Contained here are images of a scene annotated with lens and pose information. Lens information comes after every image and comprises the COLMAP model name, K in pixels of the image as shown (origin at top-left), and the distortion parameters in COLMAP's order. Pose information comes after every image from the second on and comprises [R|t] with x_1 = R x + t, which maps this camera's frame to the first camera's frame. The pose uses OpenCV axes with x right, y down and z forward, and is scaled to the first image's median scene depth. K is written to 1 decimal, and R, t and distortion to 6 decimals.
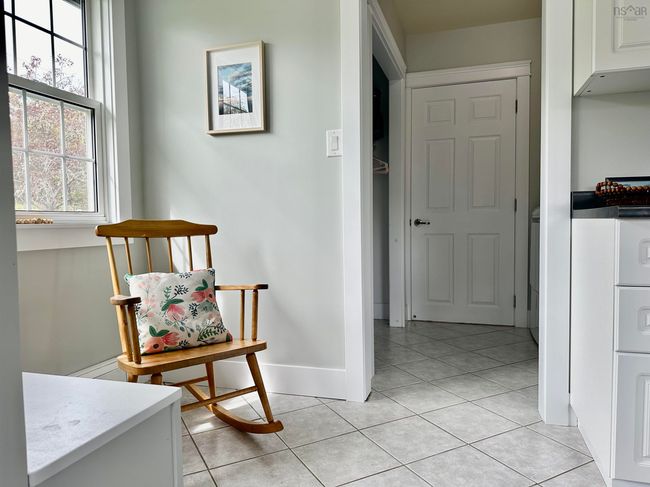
lens RADIAL K [[467.2, 0, 322.4], [0, 467.2, 243.8], [0, 0, 1]] dist [0.073488, -0.001413]
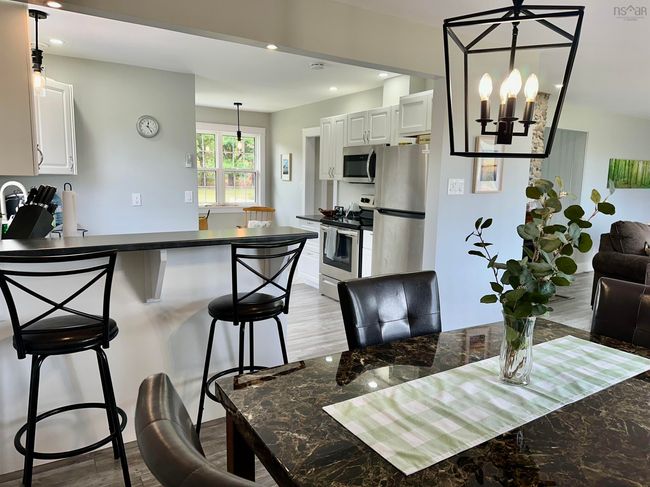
lens RADIAL K [[459.0, 0, 326.2], [0, 459.0, 241.2], [0, 0, 1]] dist [0.109104, -0.157410]
pose [[0.766911, 0.119325, -0.630562, 2.545962], [-0.062566, 0.991783, 0.111585, -0.236973], [0.638696, -0.046124, 0.768076, -1.546082]]
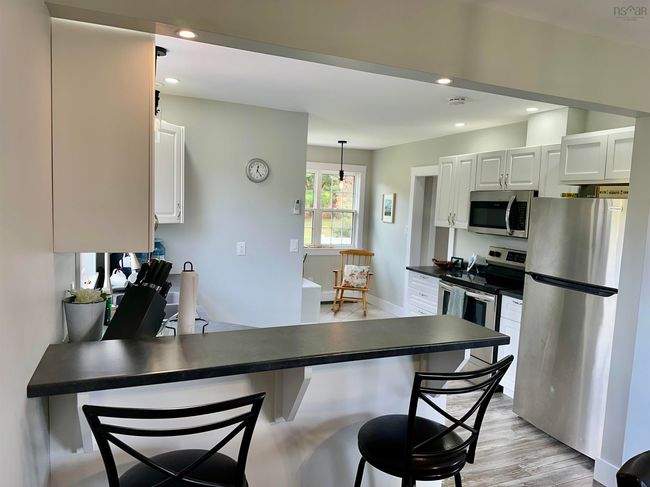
lens RADIAL K [[452.9, 0, 325.0], [0, 452.9, 243.5], [0, 0, 1]] dist [0.116724, -0.151304]
pose [[0.654901, 0.109145, -0.747791, 2.099864], [-0.085040, 0.993874, 0.070585, -0.334080], [0.750915, 0.017366, 0.660171, -1.431901]]
